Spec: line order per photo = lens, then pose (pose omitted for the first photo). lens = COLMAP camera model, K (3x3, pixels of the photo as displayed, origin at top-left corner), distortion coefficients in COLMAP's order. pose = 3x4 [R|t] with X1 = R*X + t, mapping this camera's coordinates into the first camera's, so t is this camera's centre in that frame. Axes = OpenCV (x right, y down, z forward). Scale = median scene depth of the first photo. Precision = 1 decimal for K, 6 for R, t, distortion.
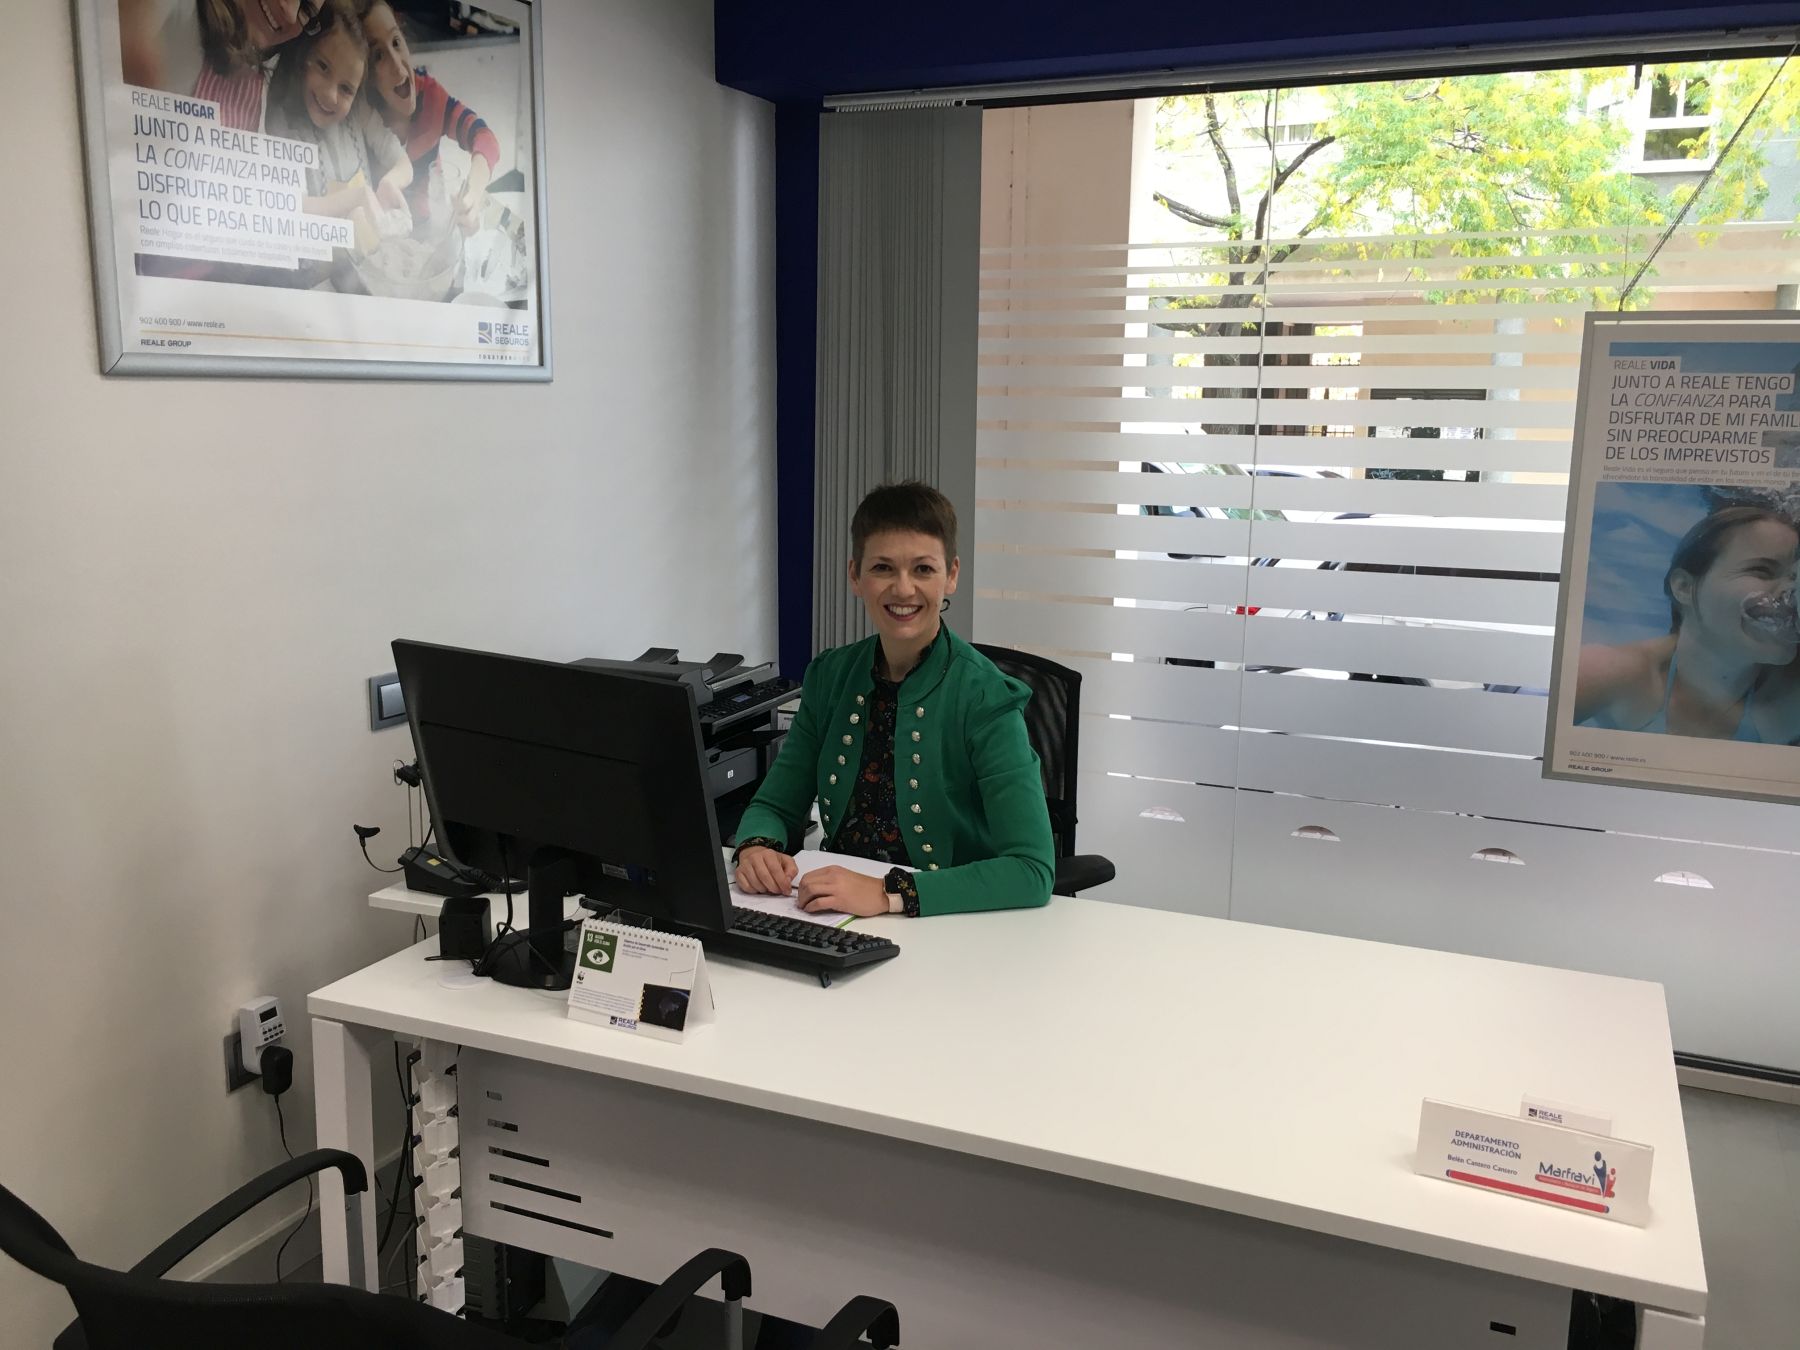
lens RADIAL K [[1535.4, 0, 895.2], [0, 1535.4, 677.4], [0, 0, 1]] dist [0.067505, -0.105664]
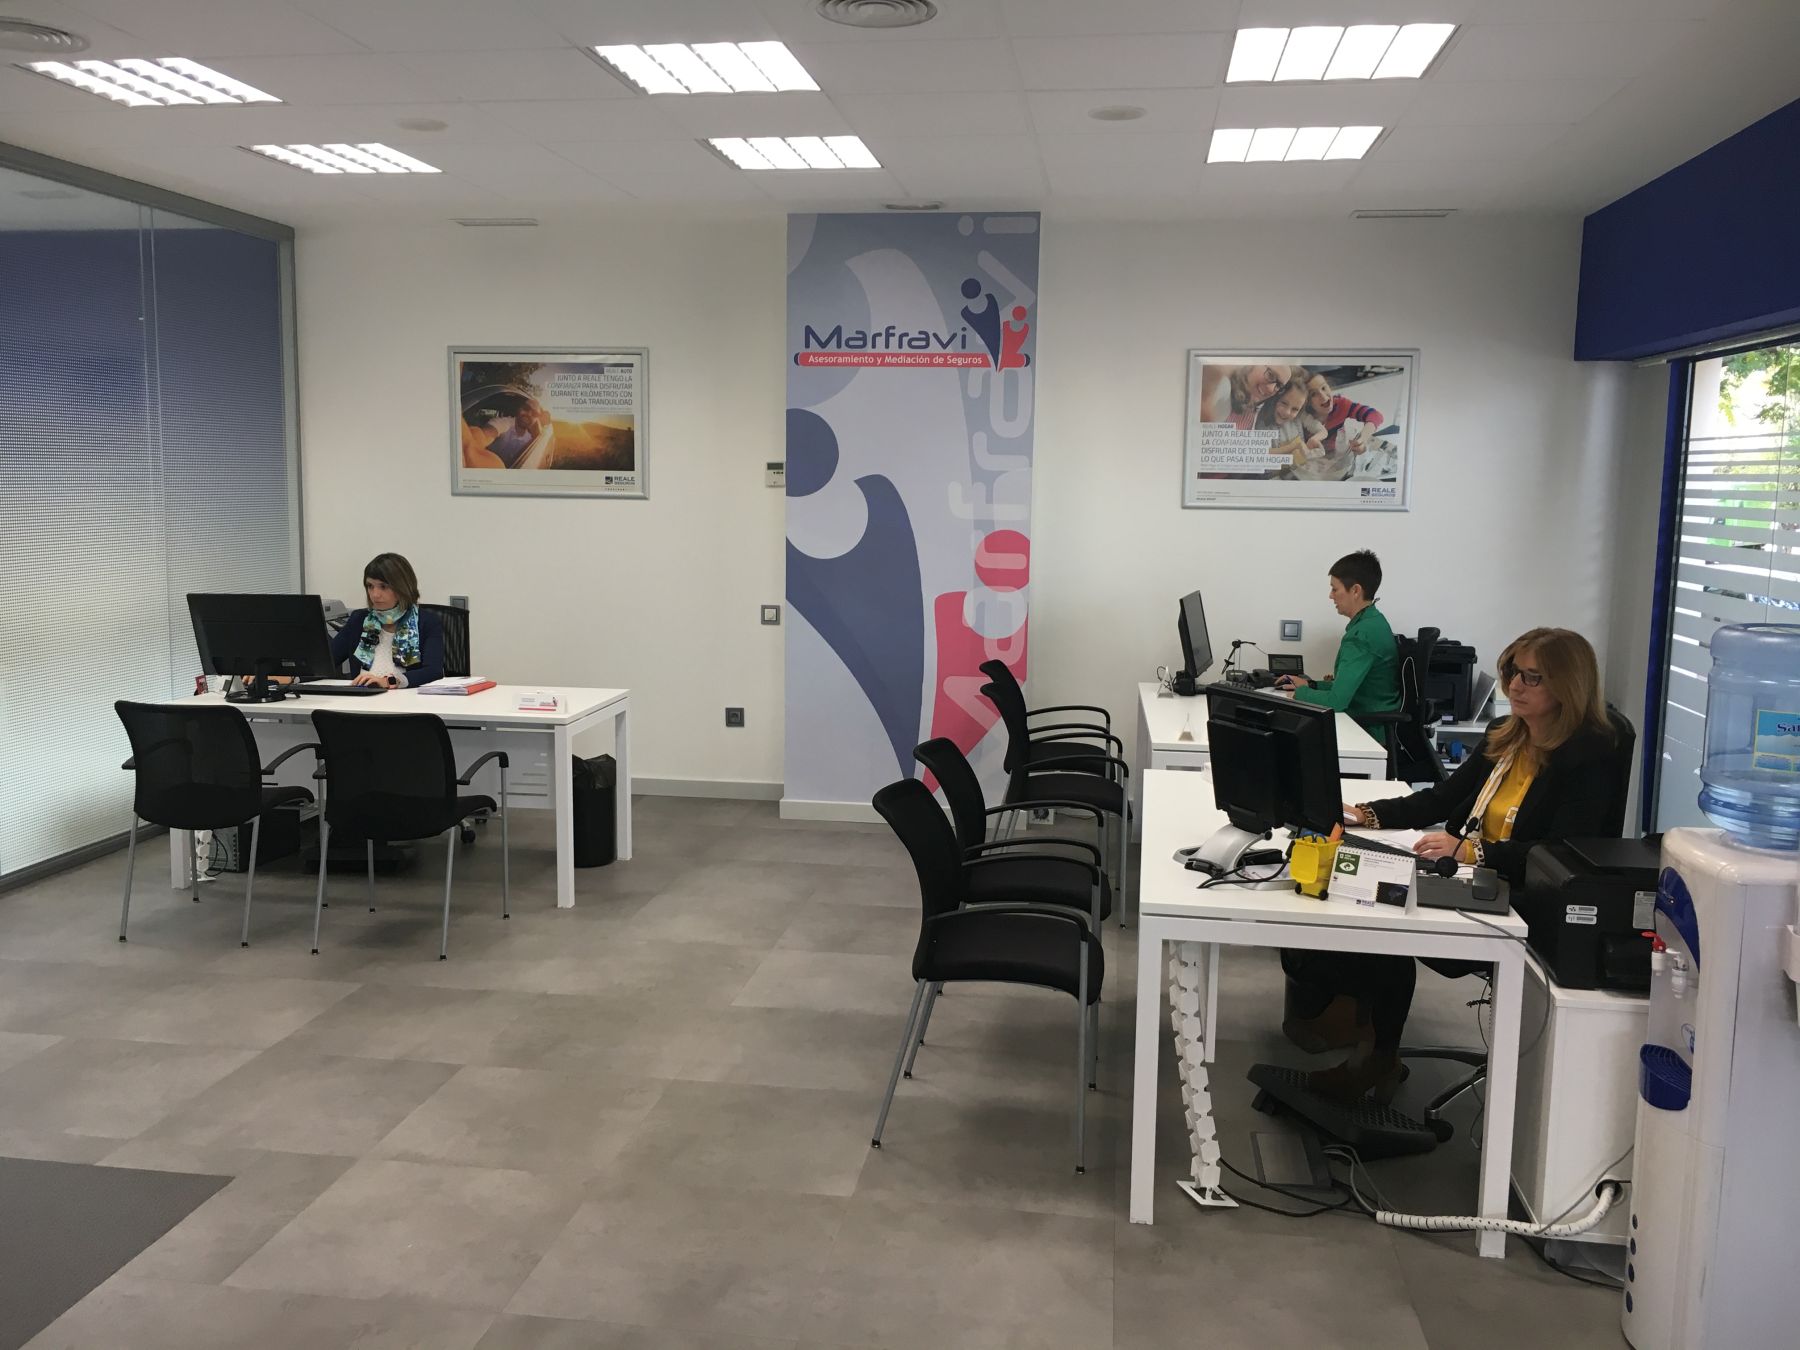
lens RADIAL K [[1535.4, 0, 892.5], [0, 1535.4, 677.6], [0, 0, 1]] dist [0.067505, -0.105664]
pose [[0.283050, 0.118620, -0.951741, 1.714583], [-0.189217, 0.979726, 0.065834, 0.042535], [0.940255, 0.161451, 0.299757, -0.359160]]
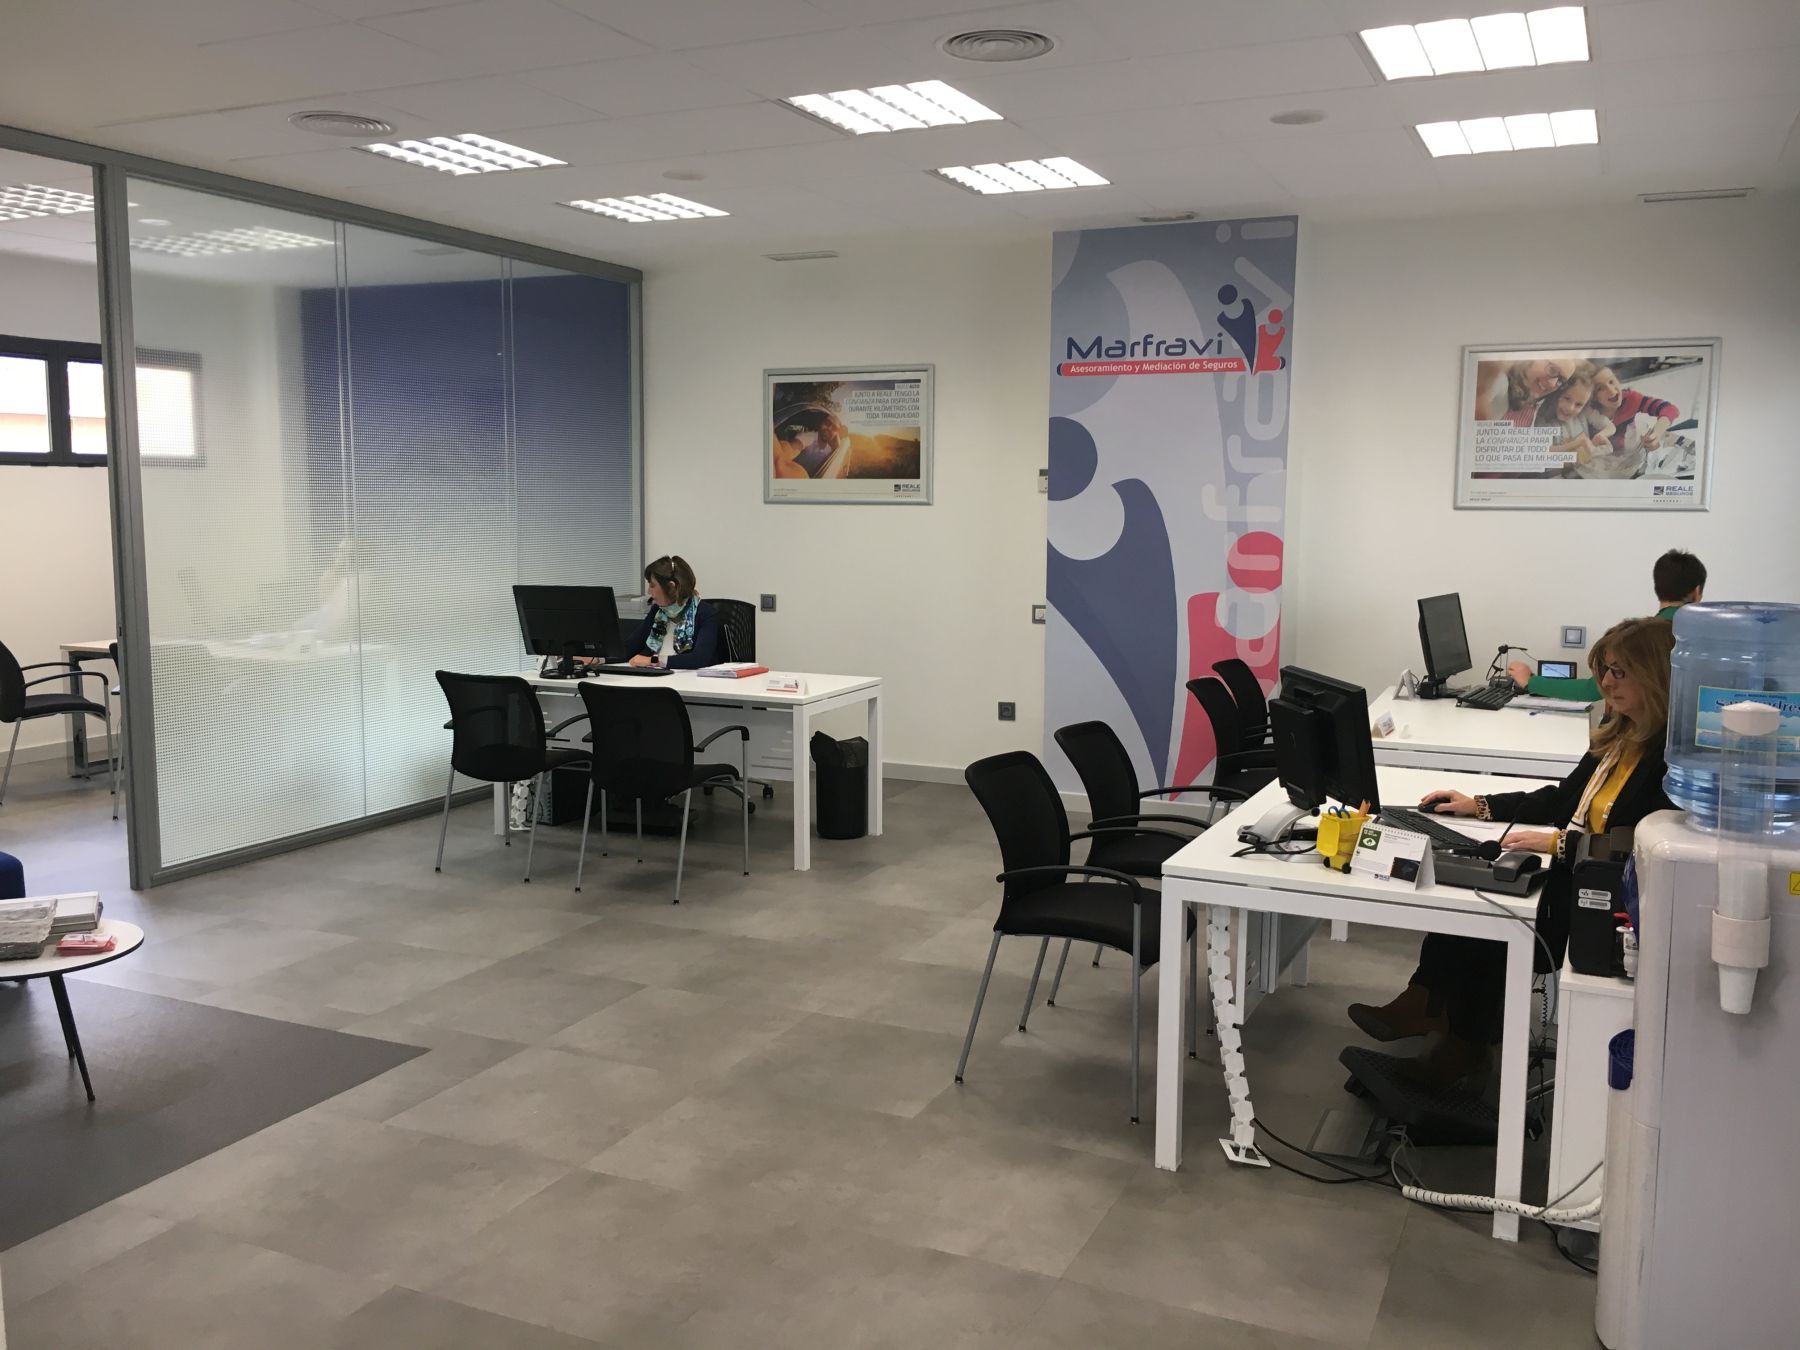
lens RADIAL K [[1535.4, 0, 893.4], [0, 1535.4, 676.9], [0, 0, 1]] dist [0.067505, -0.105664]
pose [[-0.000933, 0.110514, -0.993874, 1.873735], [-0.190916, 0.975574, 0.108658, 0.013656], [0.981606, 0.189848, 0.020188, -0.106413]]
